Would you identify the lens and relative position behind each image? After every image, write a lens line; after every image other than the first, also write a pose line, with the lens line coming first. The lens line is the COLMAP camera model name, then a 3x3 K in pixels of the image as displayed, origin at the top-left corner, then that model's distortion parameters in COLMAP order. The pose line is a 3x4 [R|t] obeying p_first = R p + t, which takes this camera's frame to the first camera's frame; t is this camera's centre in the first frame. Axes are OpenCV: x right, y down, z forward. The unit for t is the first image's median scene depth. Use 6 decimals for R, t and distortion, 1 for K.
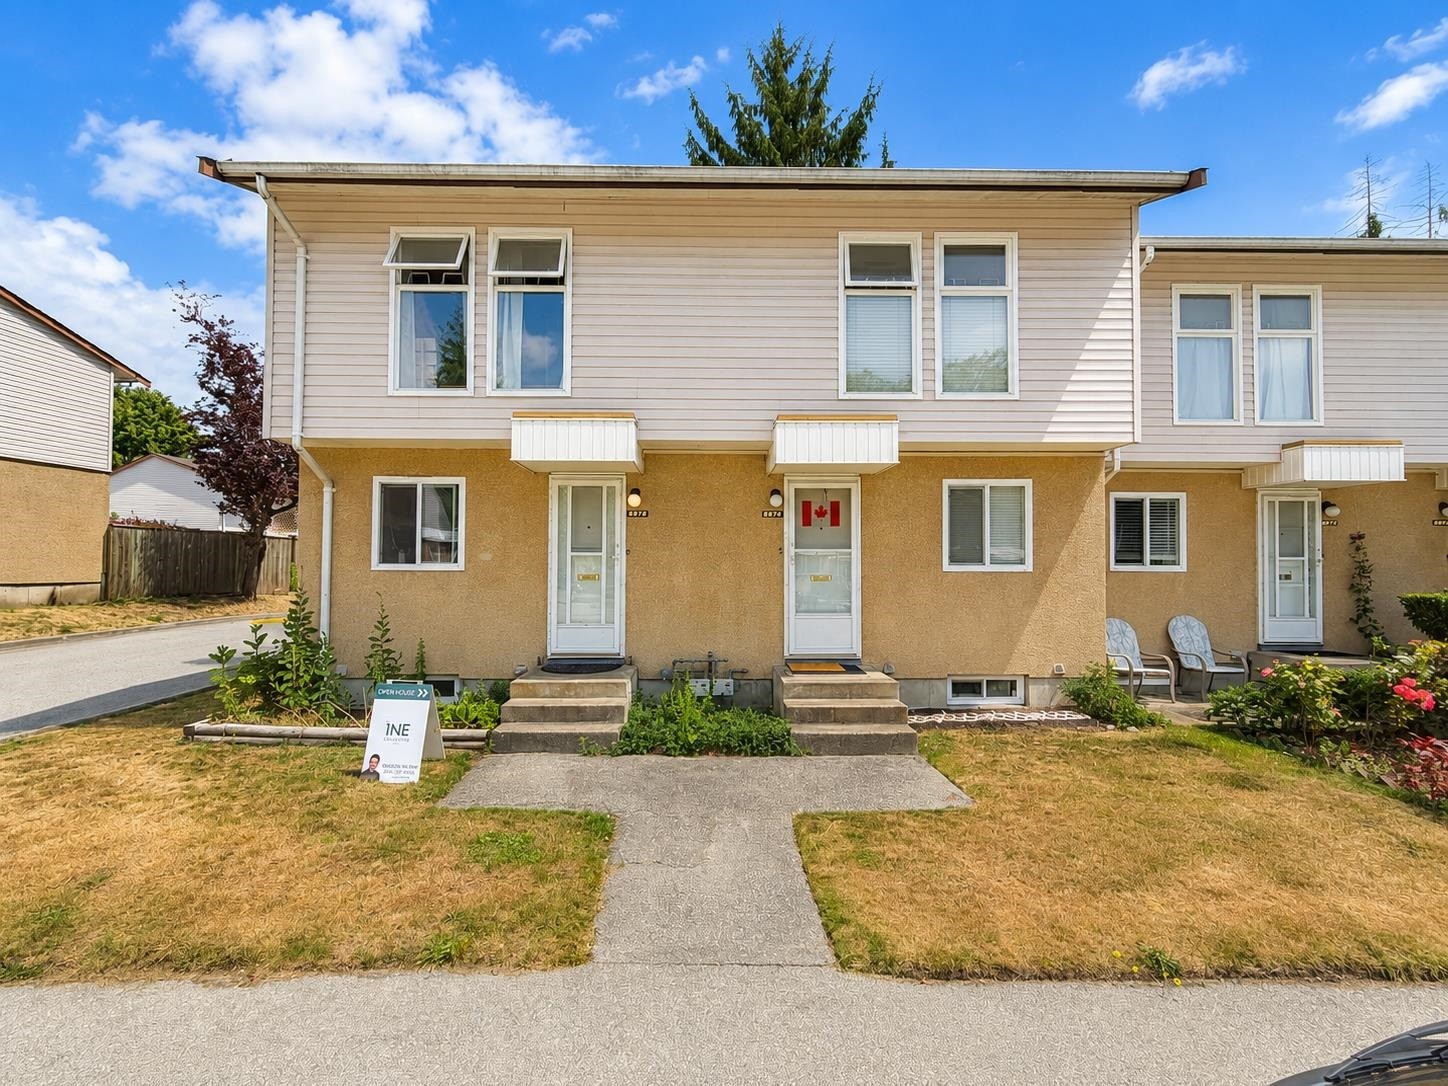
lens RADIAL K [[632.0, 0, 724.0], [0, 632.0, 543.0], [0, 0, 1]] dist [-0.001750, -0.000132]
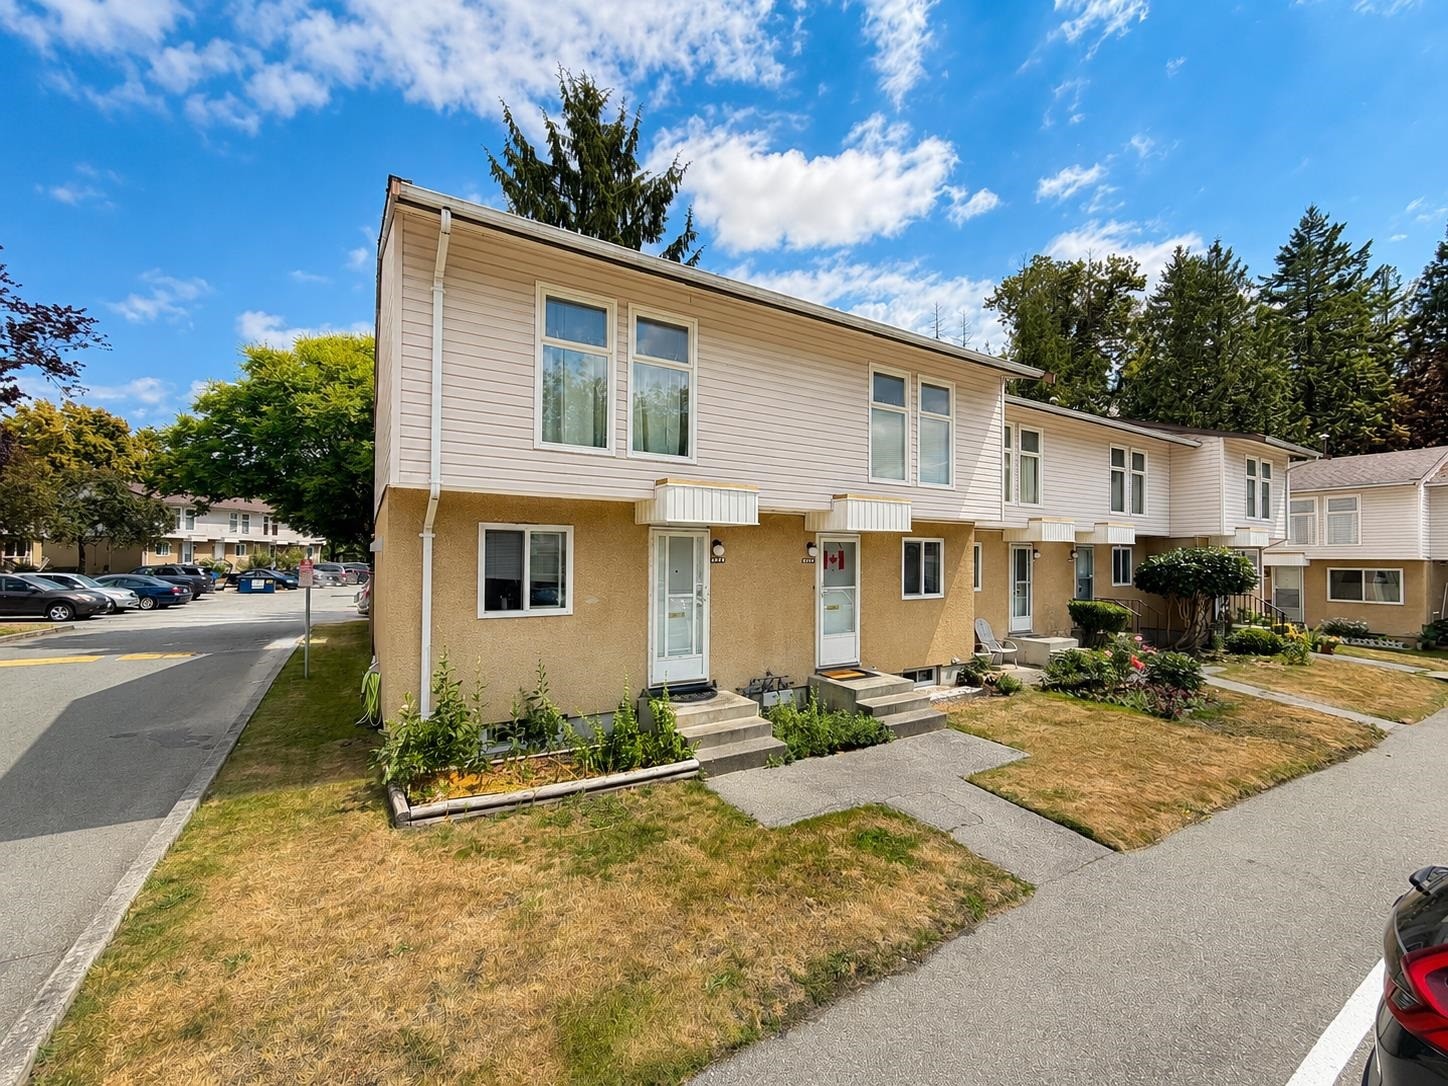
lens RADIAL K [[583.5, 0, 721.1], [0, 583.5, 534.8], [0, 0, 1]] dist [0.000512, -0.000186]
pose [[0.866276, 0.021045, 0.499122, -0.691505], [-0.022412, 0.999744, -0.003256, -0.092388], [-0.499063, -0.008366, 0.866525, 0.038284]]
